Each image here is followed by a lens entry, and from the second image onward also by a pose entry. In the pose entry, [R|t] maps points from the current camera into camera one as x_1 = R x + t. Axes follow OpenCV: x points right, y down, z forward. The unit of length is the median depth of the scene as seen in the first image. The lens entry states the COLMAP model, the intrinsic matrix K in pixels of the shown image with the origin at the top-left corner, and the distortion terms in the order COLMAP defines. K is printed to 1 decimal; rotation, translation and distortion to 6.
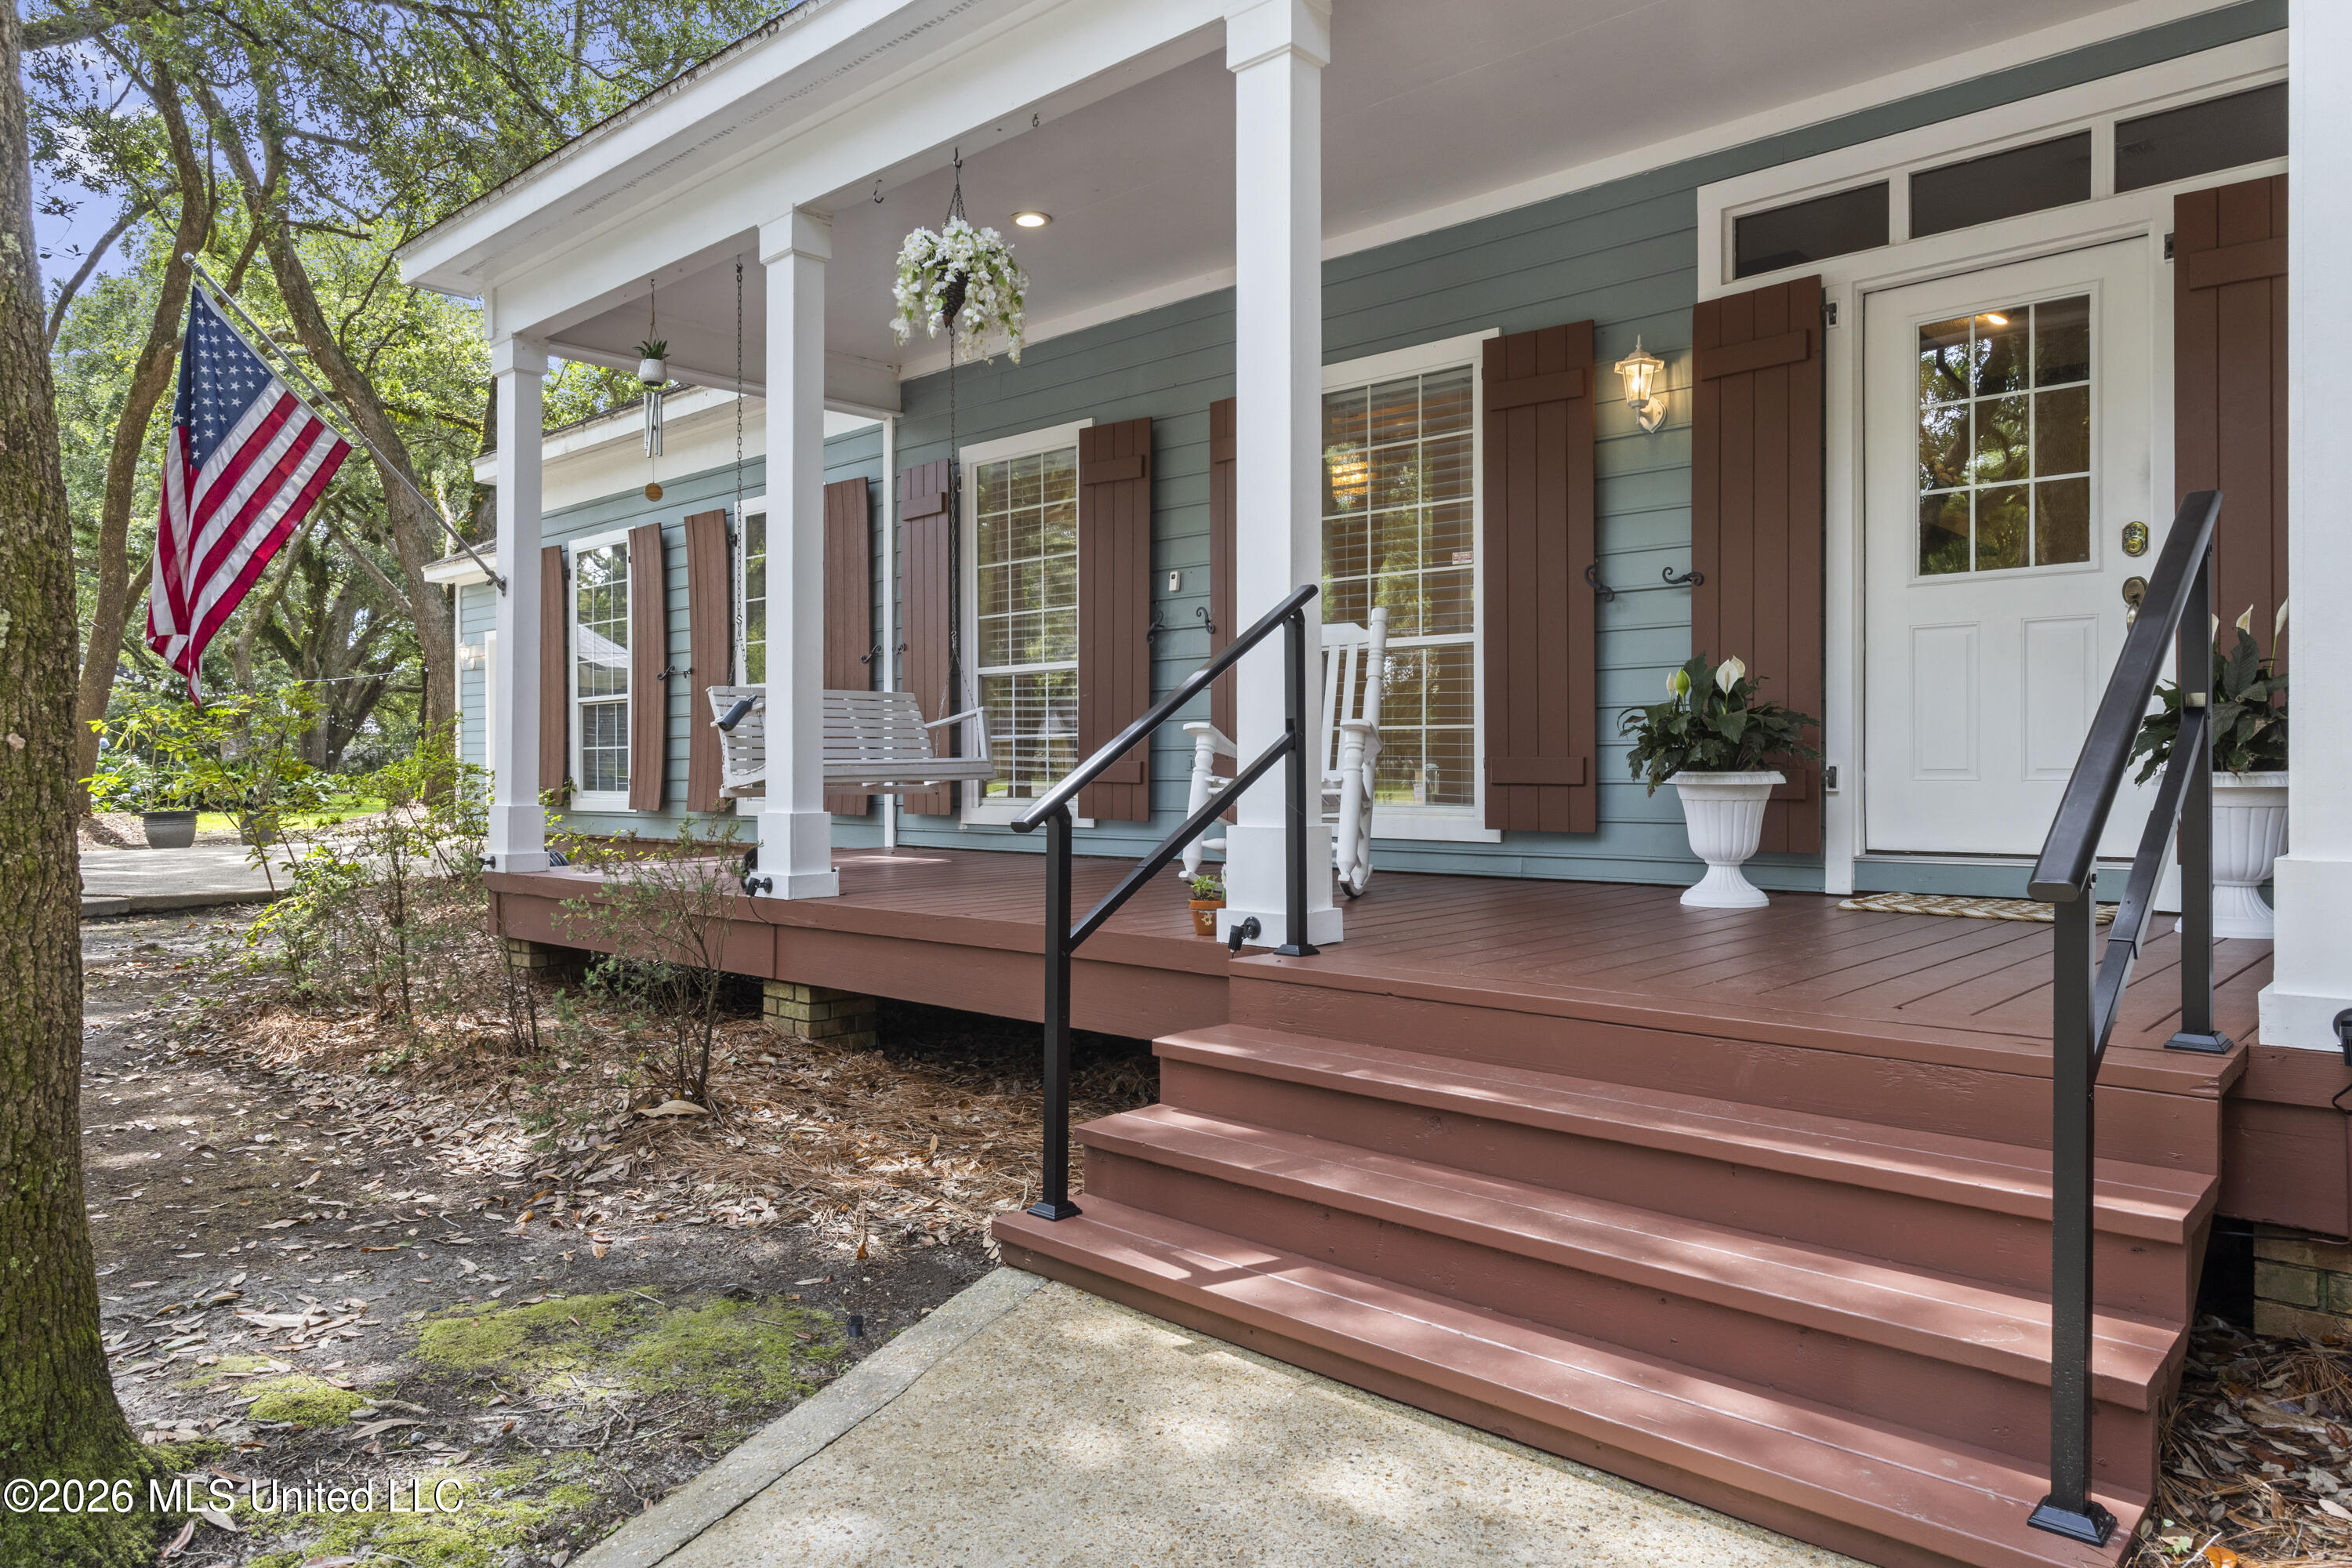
lens RADIAL K [[1568.2, 0, 1176.6], [0, 1568.2, 757.9], [0, 0, 1]] dist [0.002779, -0.001067]
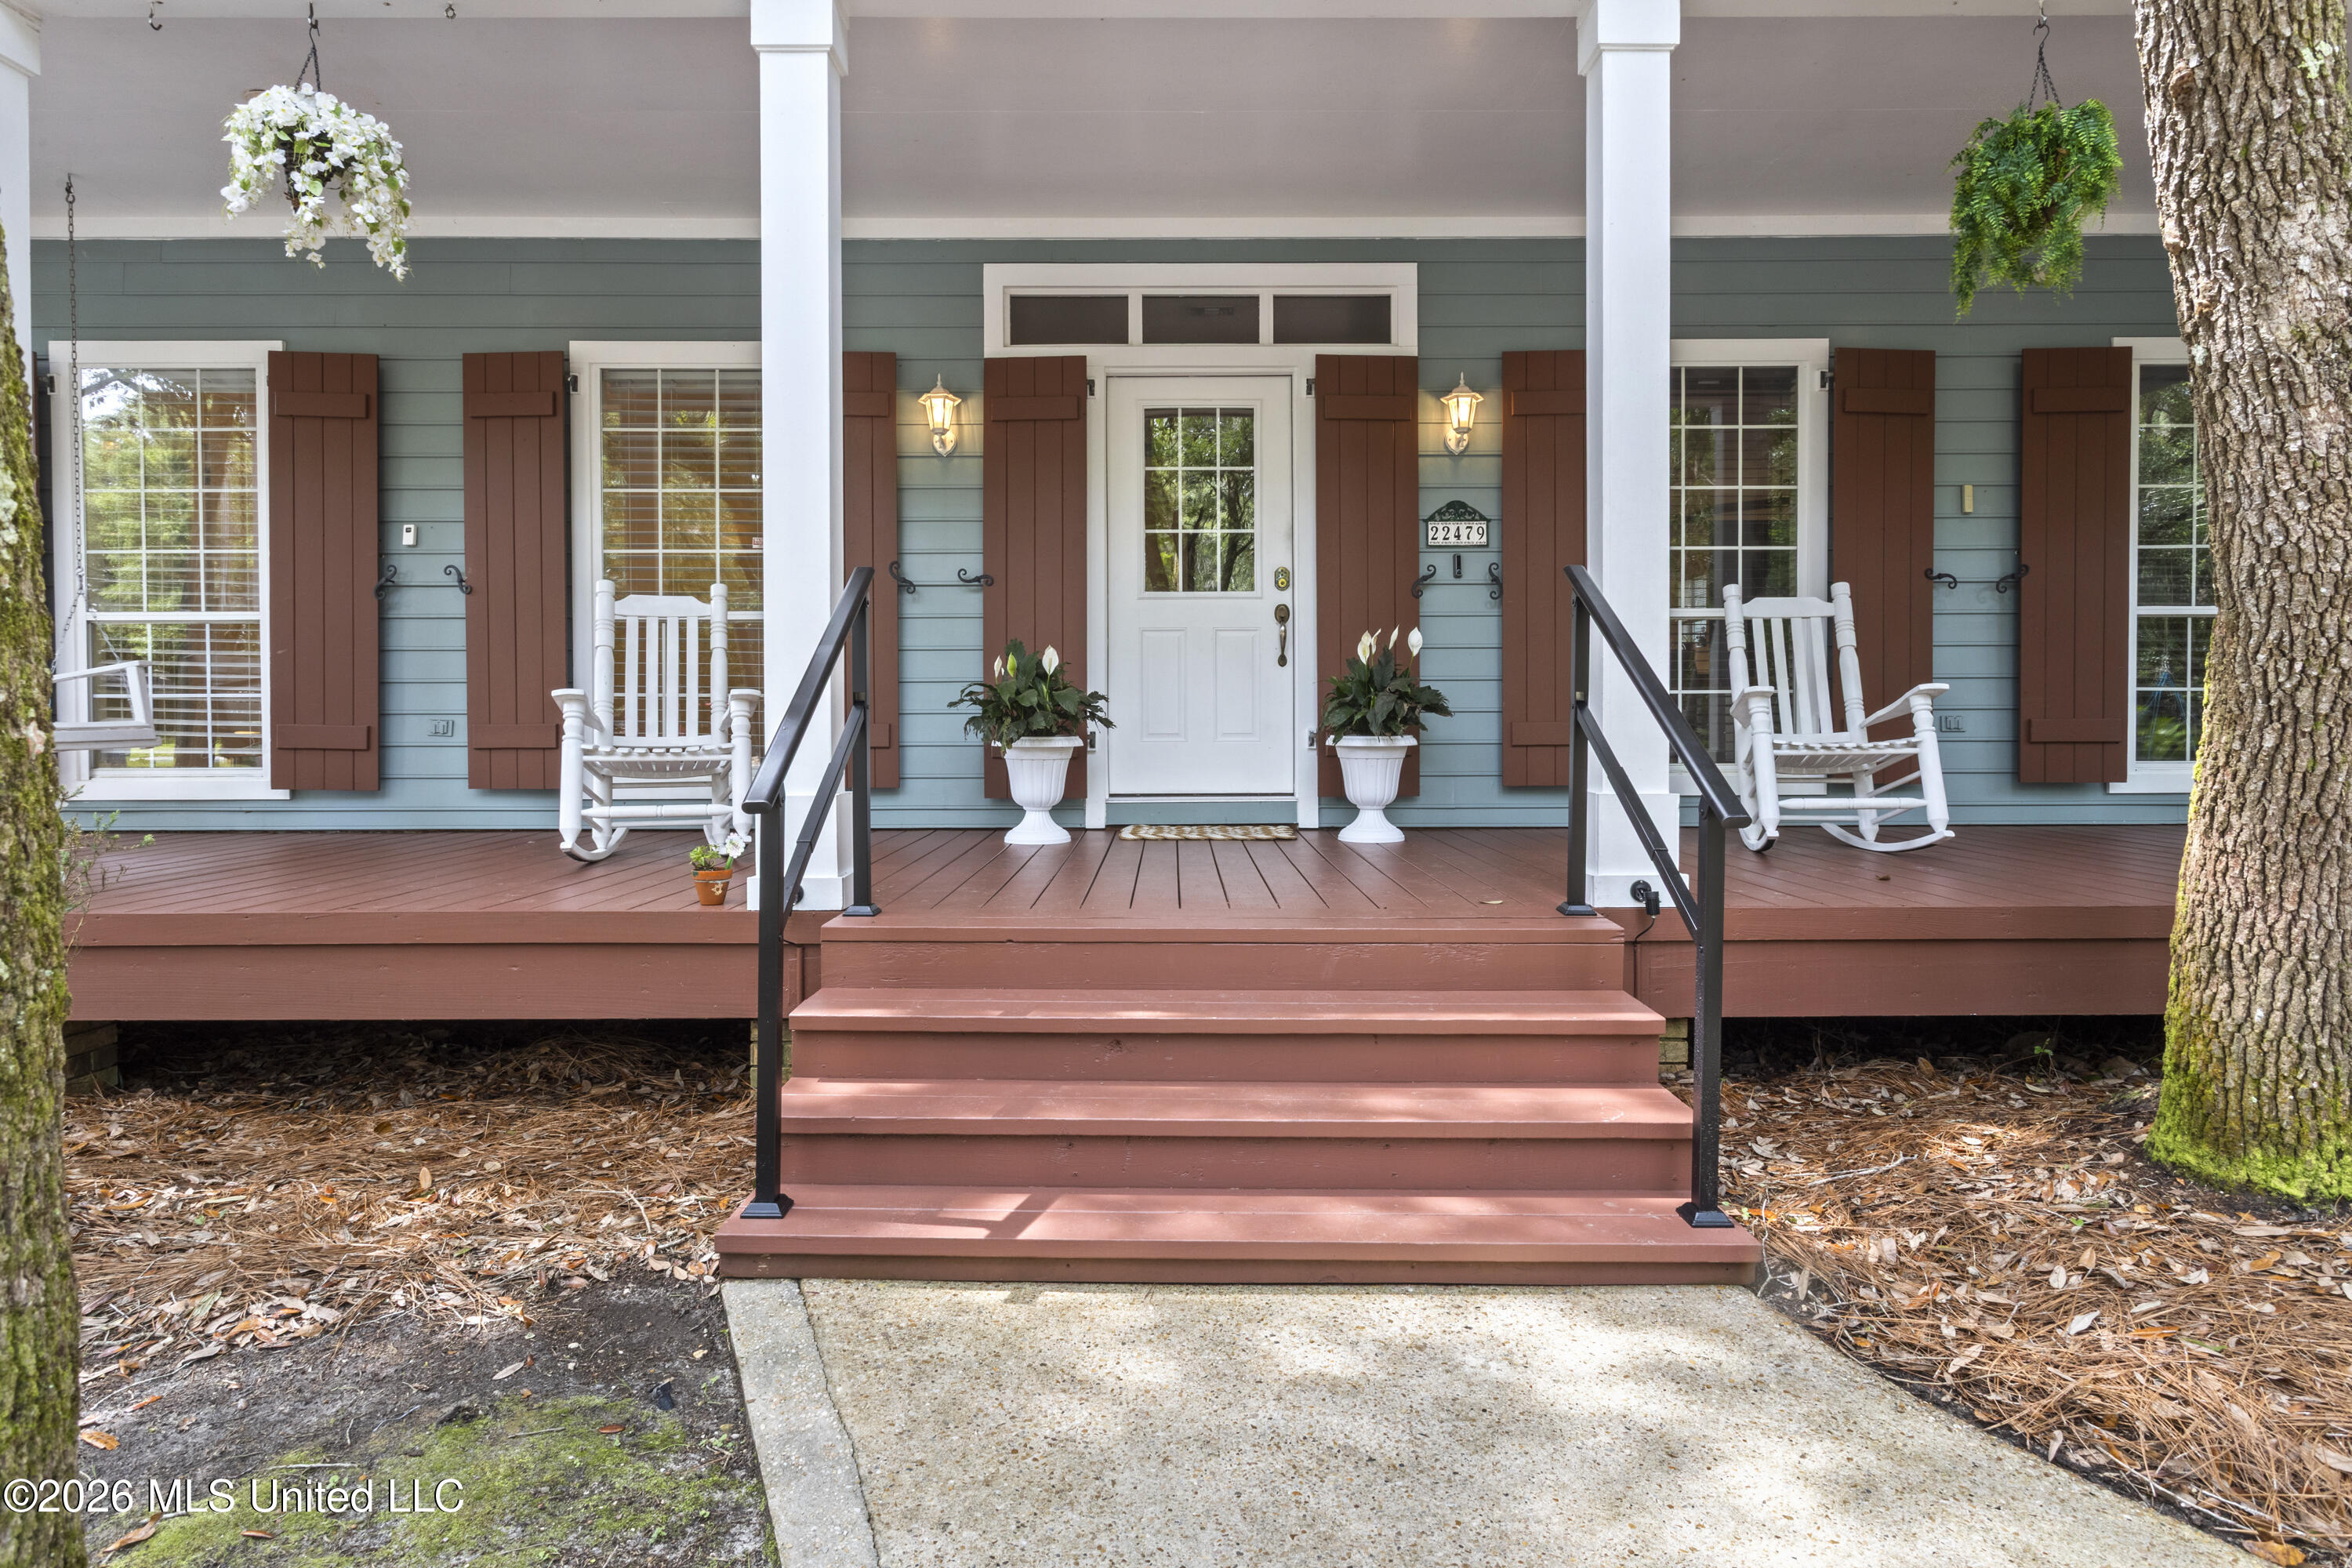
lens RADIAL K [[1278.9, 0, 1172.3], [0, 1278.9, 730.9], [0, 0, 1]] dist [-0.001880, 0.000829]
pose [[0.721391, 0.000040, 0.692528, -0.279188], [-0.003627, 0.999987, 0.003721, 0.000171], [-0.692518, -0.005196, 0.721382, 0.182808]]
